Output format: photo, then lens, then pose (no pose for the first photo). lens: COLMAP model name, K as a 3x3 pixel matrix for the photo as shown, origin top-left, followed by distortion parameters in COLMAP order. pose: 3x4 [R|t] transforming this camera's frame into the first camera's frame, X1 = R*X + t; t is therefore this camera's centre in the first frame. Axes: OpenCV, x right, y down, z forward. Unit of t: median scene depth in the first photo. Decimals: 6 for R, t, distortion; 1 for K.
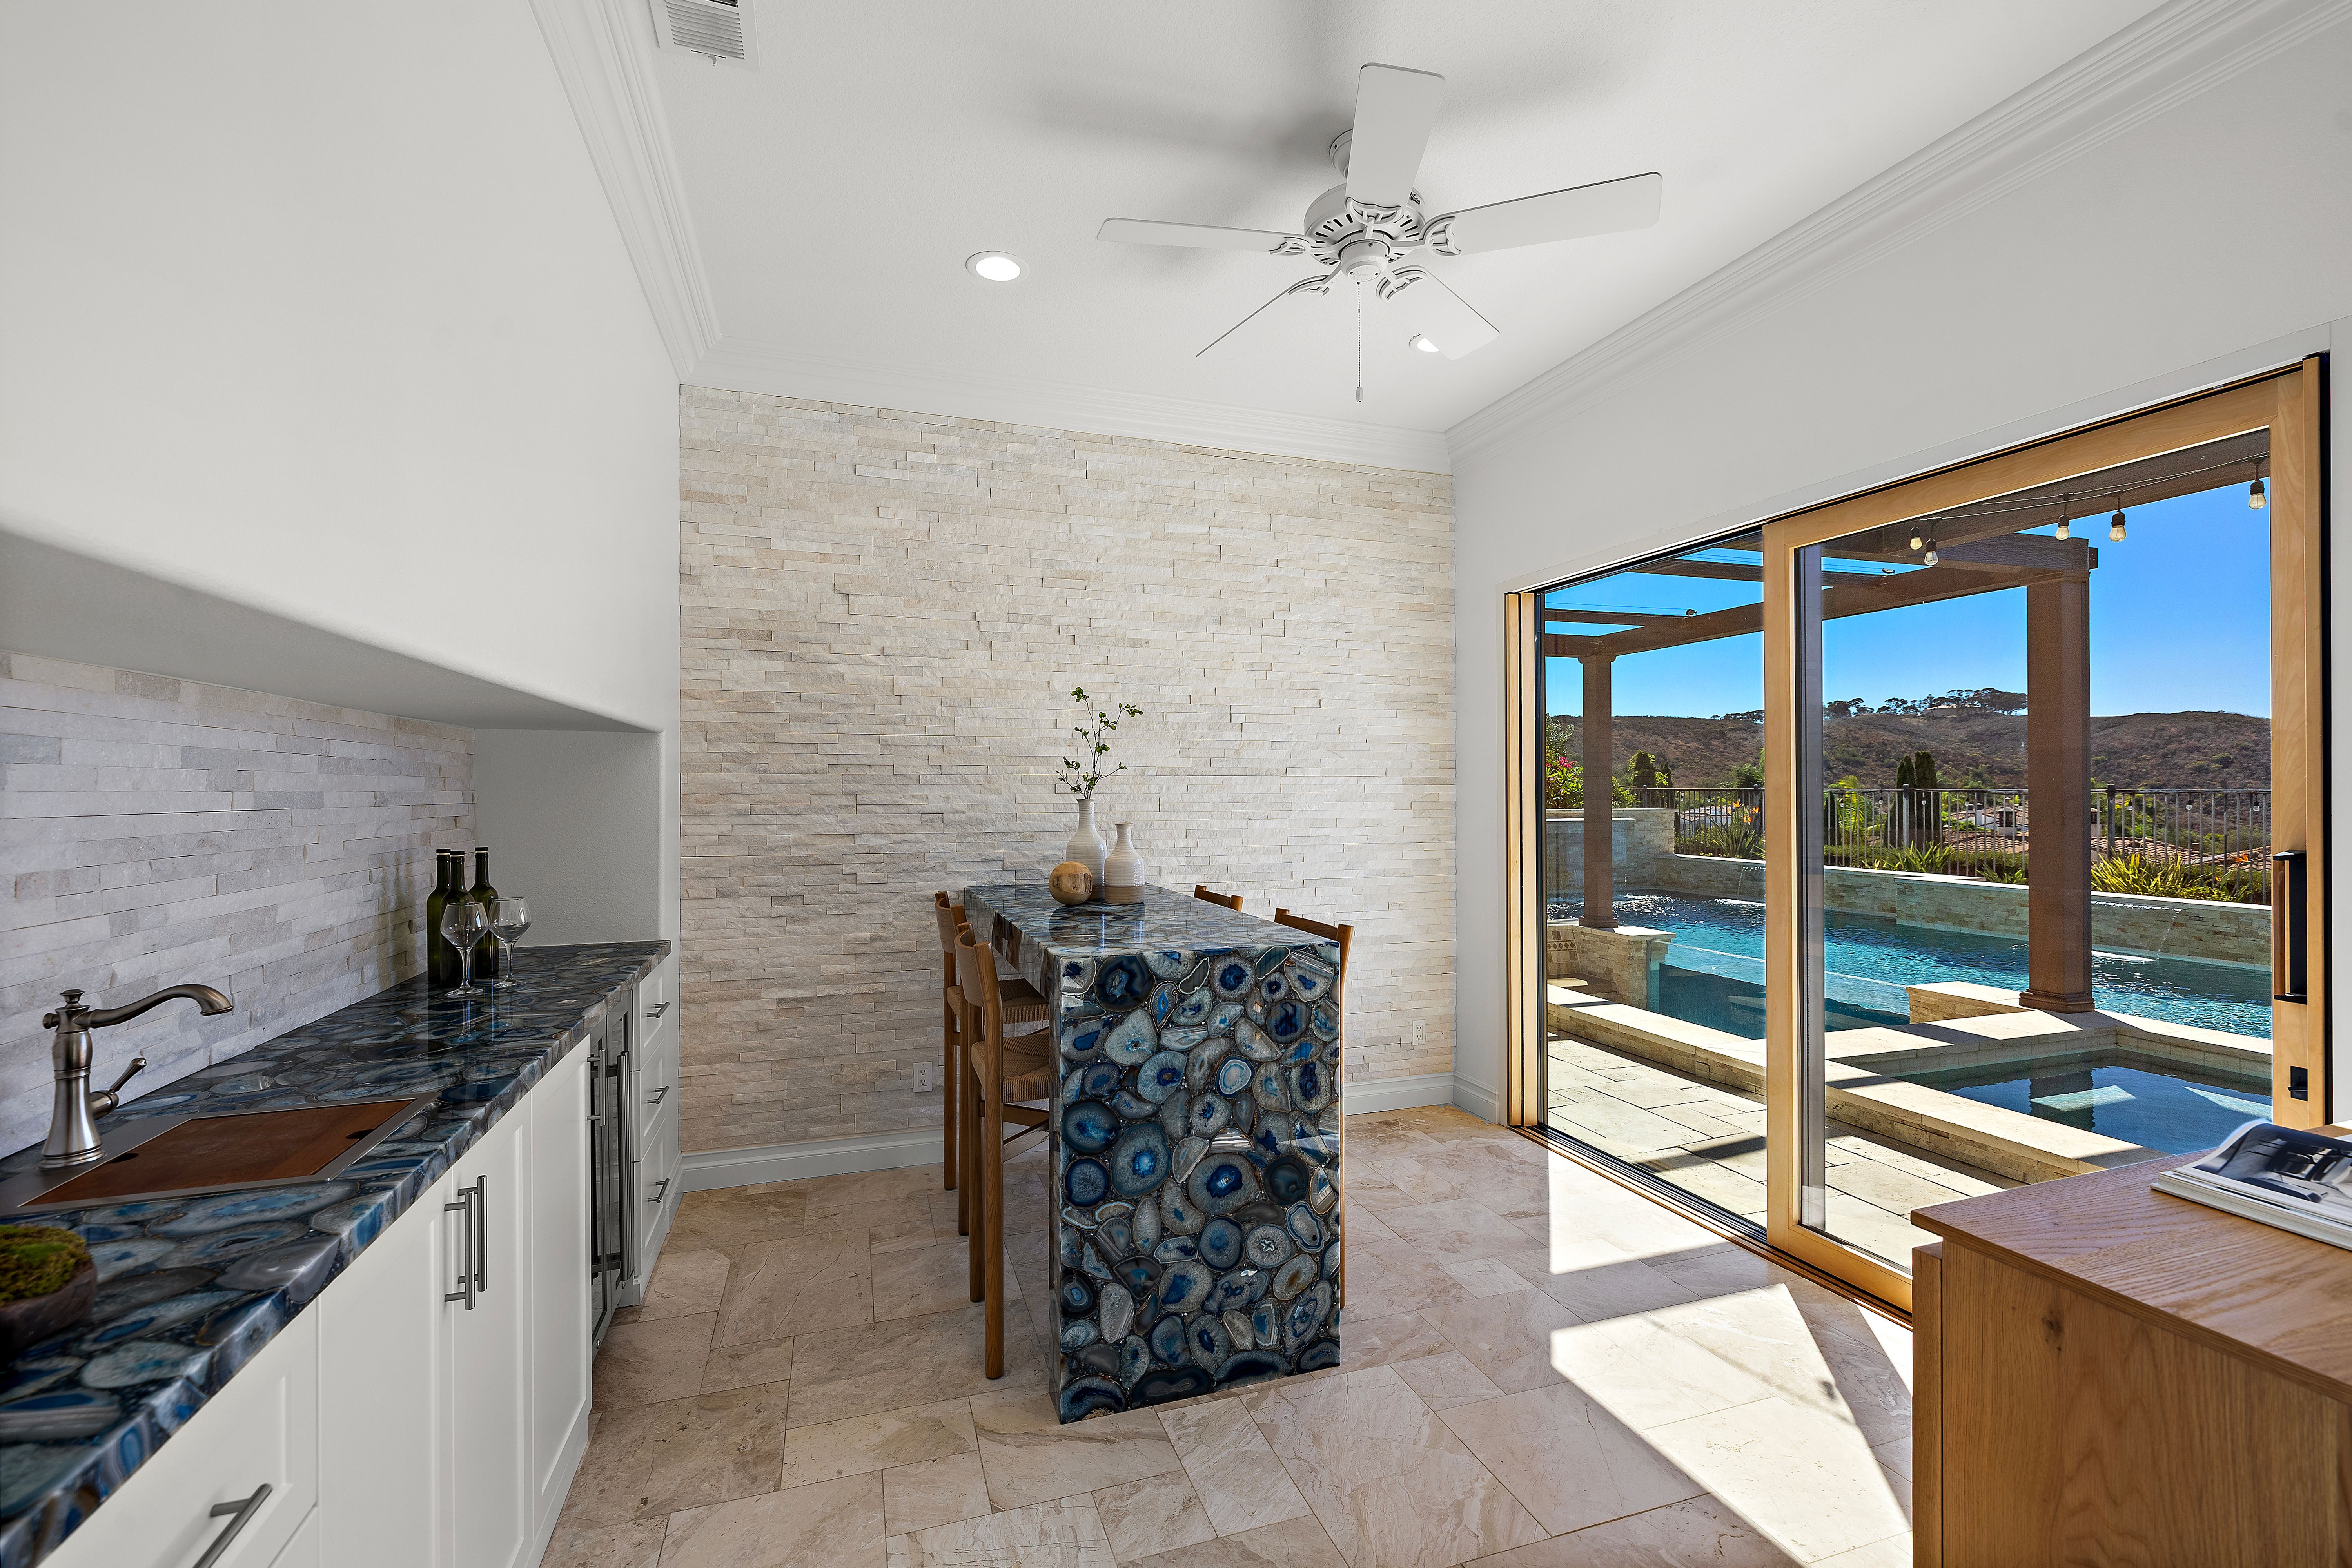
lens RADIAL K [[992.0, 0, 1172.5], [0, 992.0, 789.1], [0, 0, 1]] dist [0.001866, 0.000079]
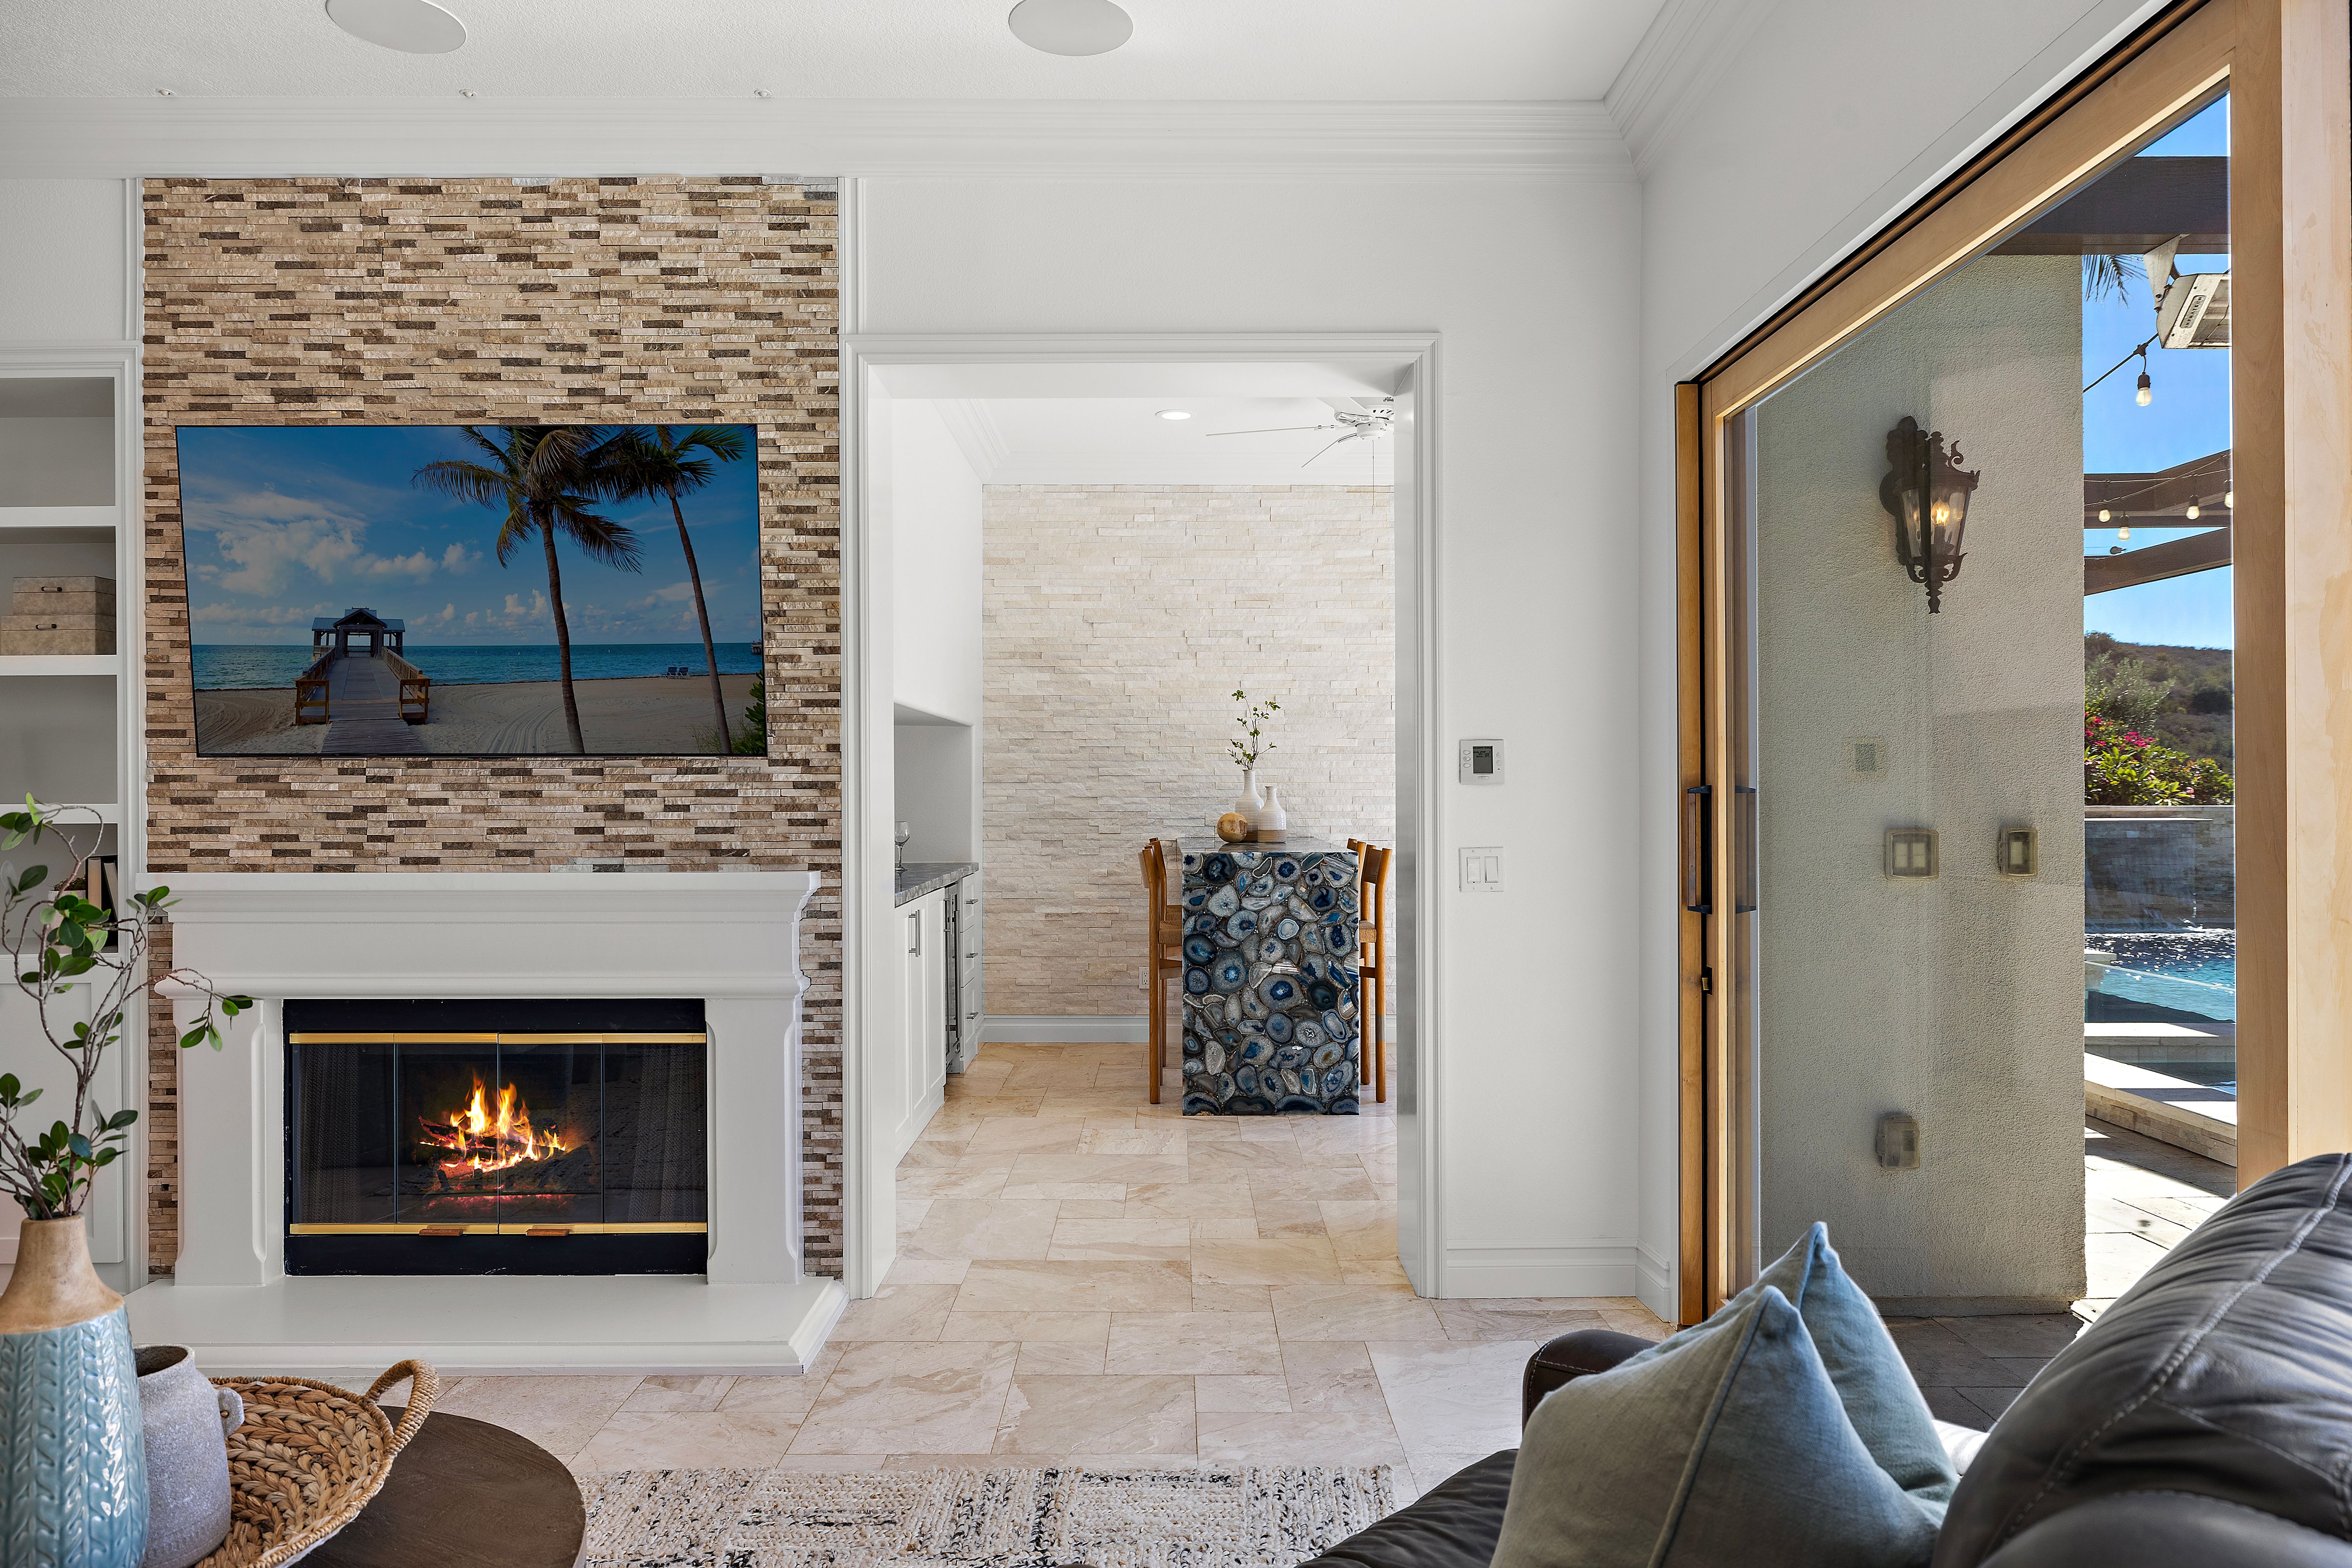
lens RADIAL K [[1487.2, 0, 1175.0], [0, 1487.2, 789.2], [0, 0, 1]] dist [-0.000423, 0.000115]
pose [[0.949515, -0.000060, -0.313723, 0.443087], [0.000337, 1.000000, 0.000828, 0.033977], [0.313723, -0.000892, 0.949514, -0.955847]]
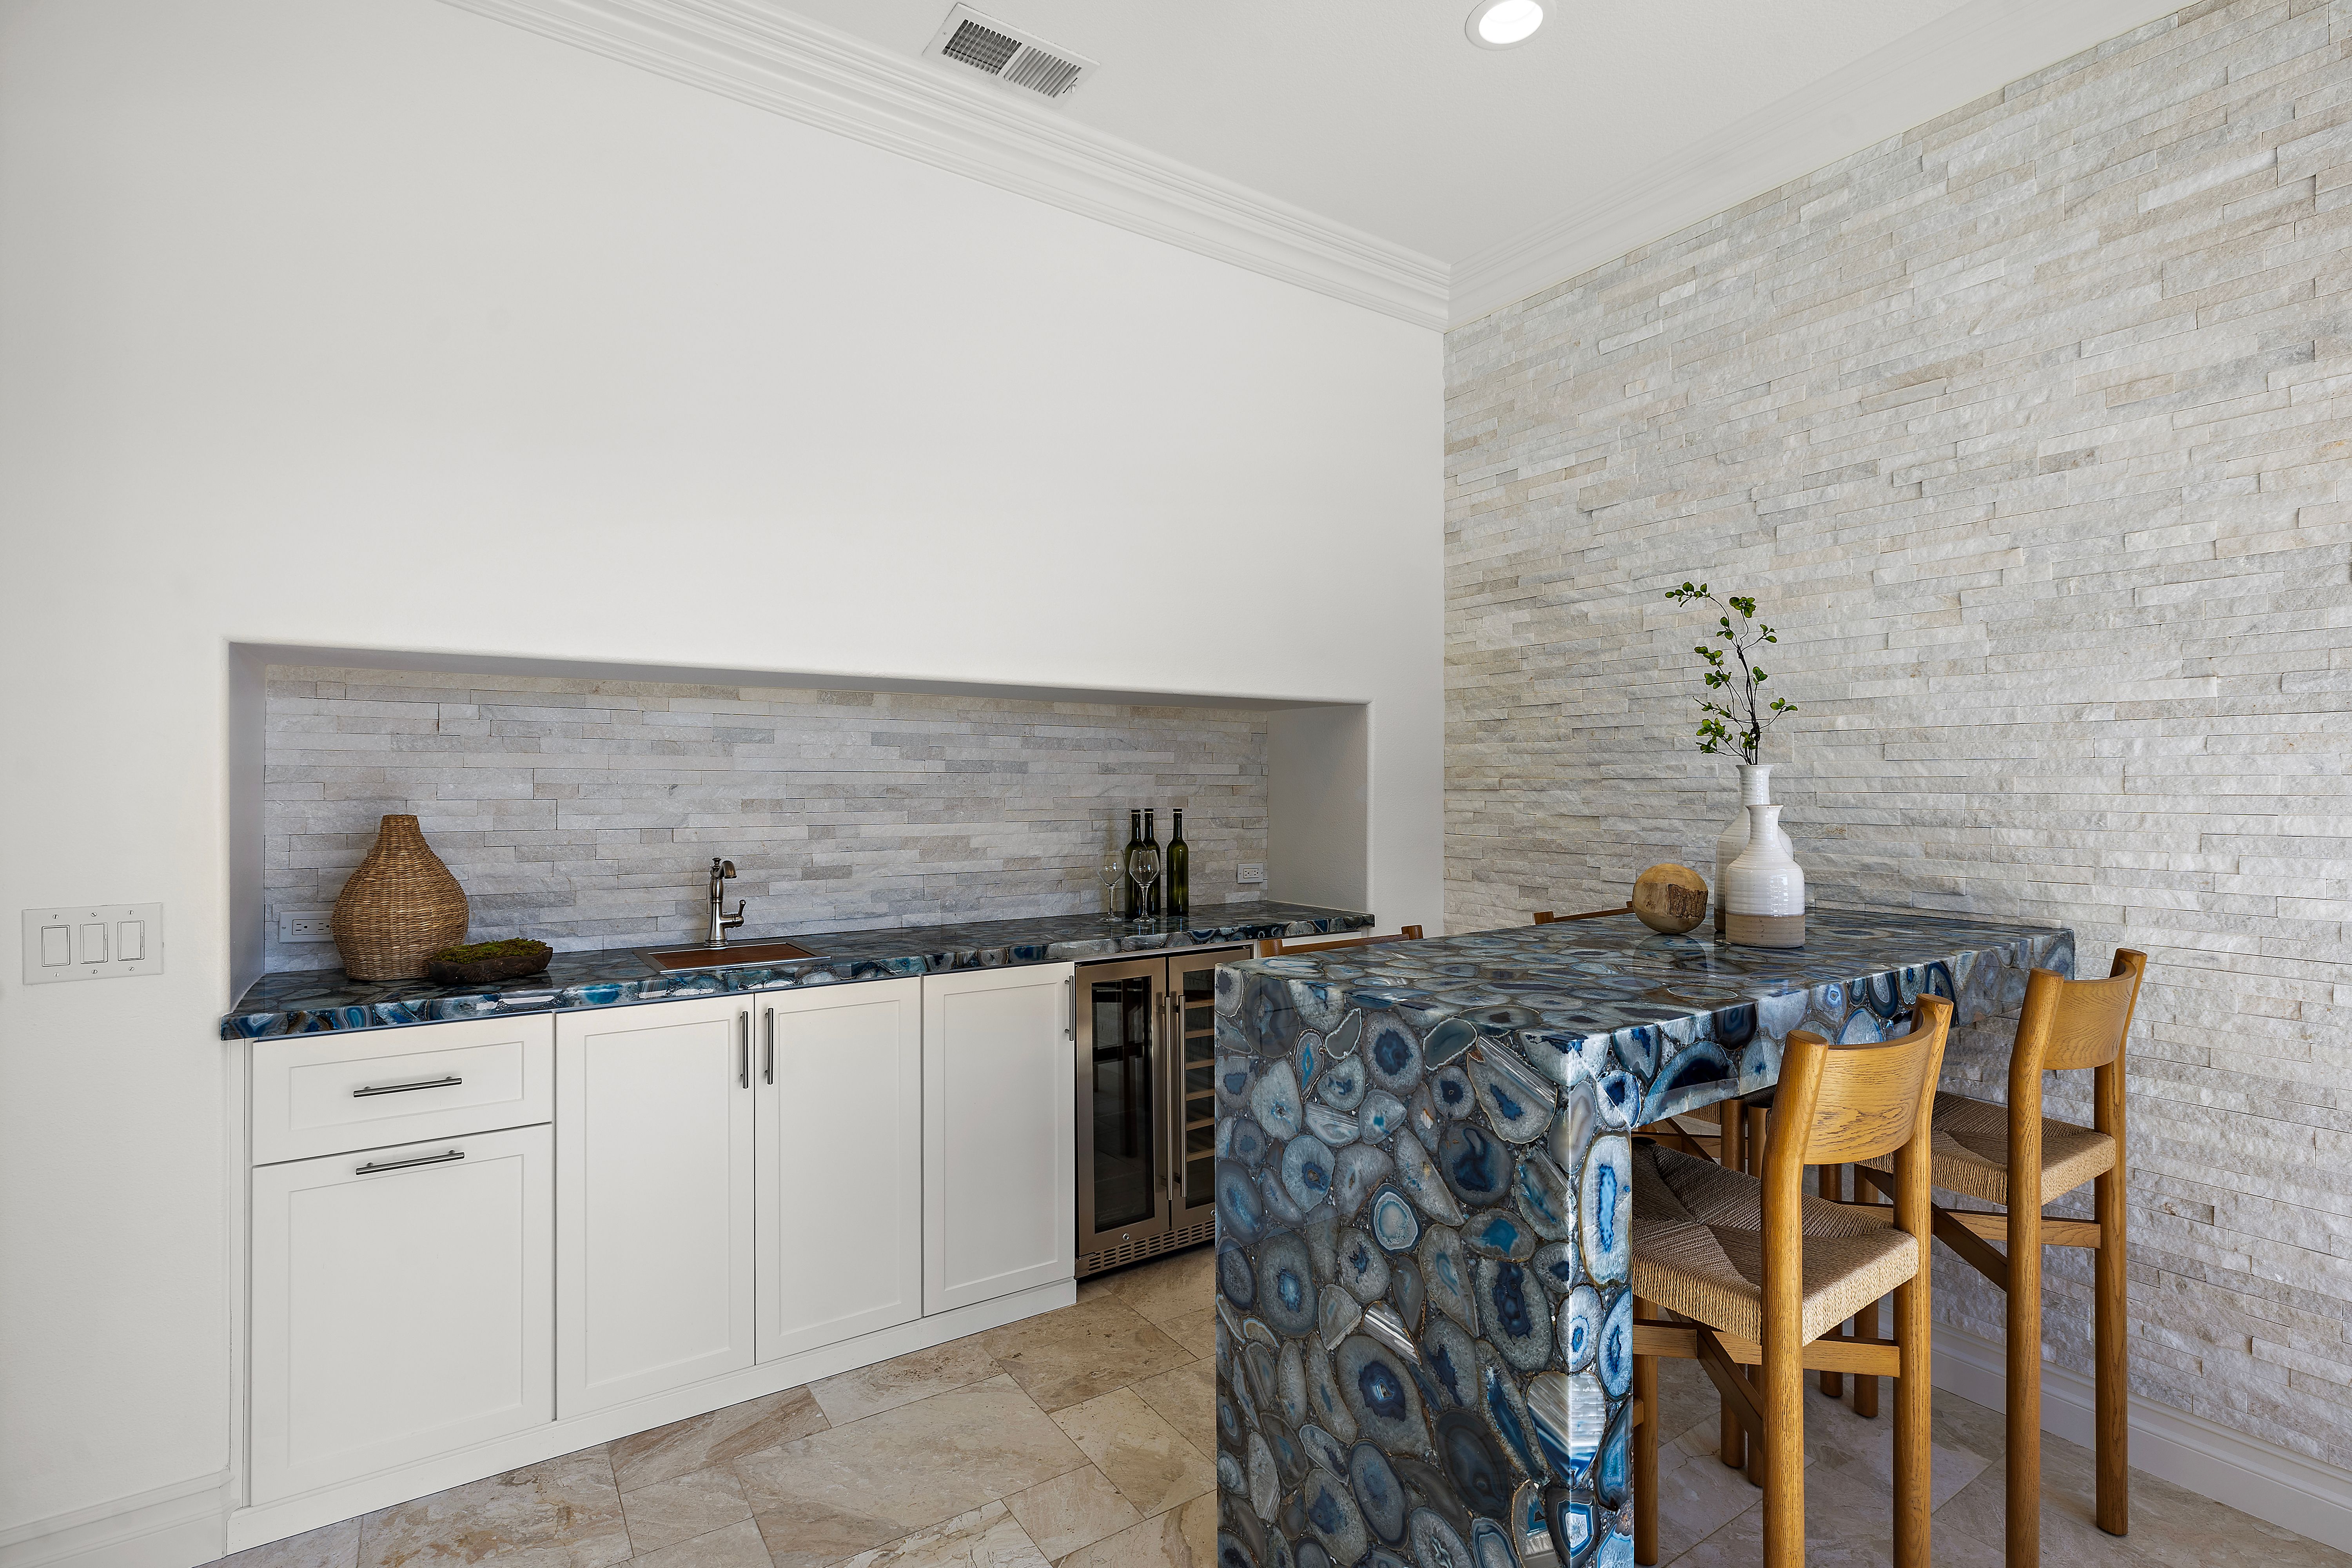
lens RADIAL K [[1091.1, 0, 1176.0], [0, 1091.1, 784.0], [0, 0, 1]] dist [-0.005274, 0.000991]
pose [[0.269999, 0.000405, -0.962860, 0.427992], [-0.000320, 1.000000, 0.000331, 0.020408], [0.962860, 0.000218, 0.269999, 0.465258]]
